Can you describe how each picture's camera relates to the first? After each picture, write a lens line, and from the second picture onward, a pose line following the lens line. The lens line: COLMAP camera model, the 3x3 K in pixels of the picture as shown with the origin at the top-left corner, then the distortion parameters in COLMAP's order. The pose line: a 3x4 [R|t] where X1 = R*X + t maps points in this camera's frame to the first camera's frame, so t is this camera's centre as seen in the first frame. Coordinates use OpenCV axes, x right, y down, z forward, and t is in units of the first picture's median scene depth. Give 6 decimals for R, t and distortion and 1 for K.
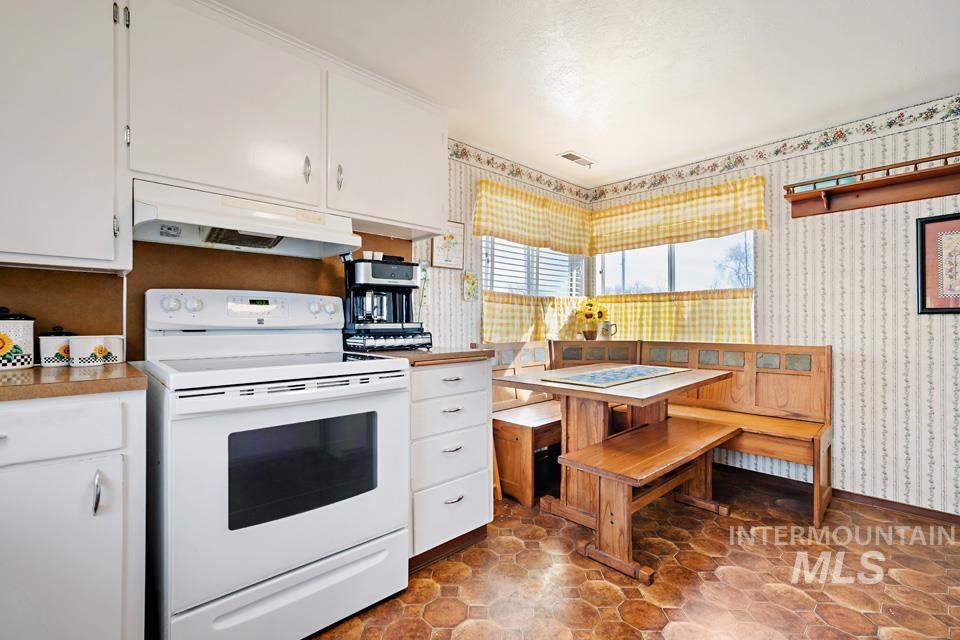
lens RADIAL K [[441.6, 0, 481.6], [0, 441.6, 323.3], [0, 0, 1]] dist [-0.022898, 0.019849]
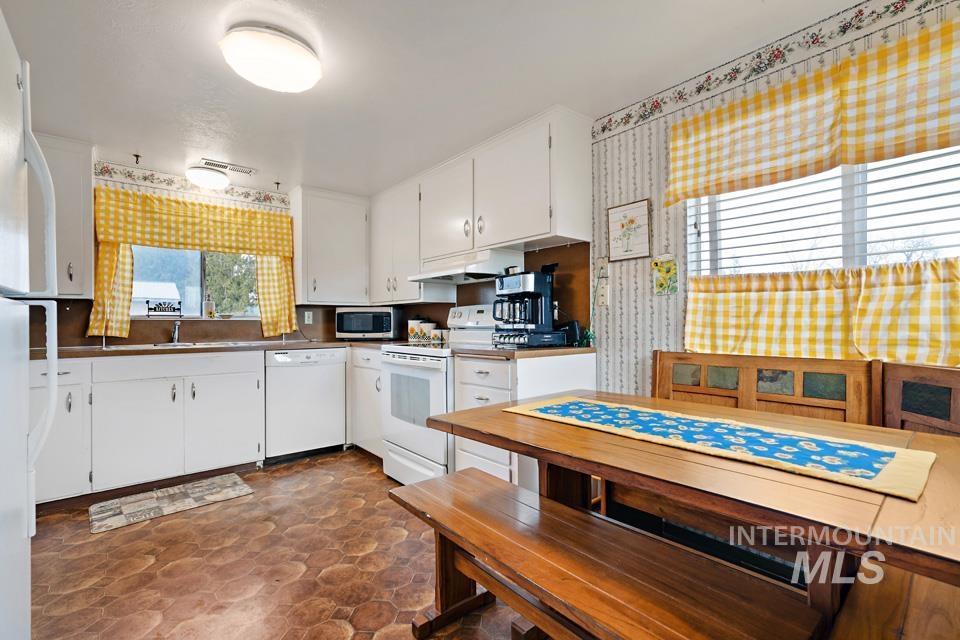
lens RADIAL K [[441.6, 0, 481.6], [0, 441.6, 323.3], [0, 0, 1]] dist [-0.022898, 0.019849]
pose [[-0.086899, -0.002289, -0.996215, 0.760892], [0.002402, 0.999994, -0.002507, -0.000195], [0.996214, -0.002610, -0.086893, 0.755612]]
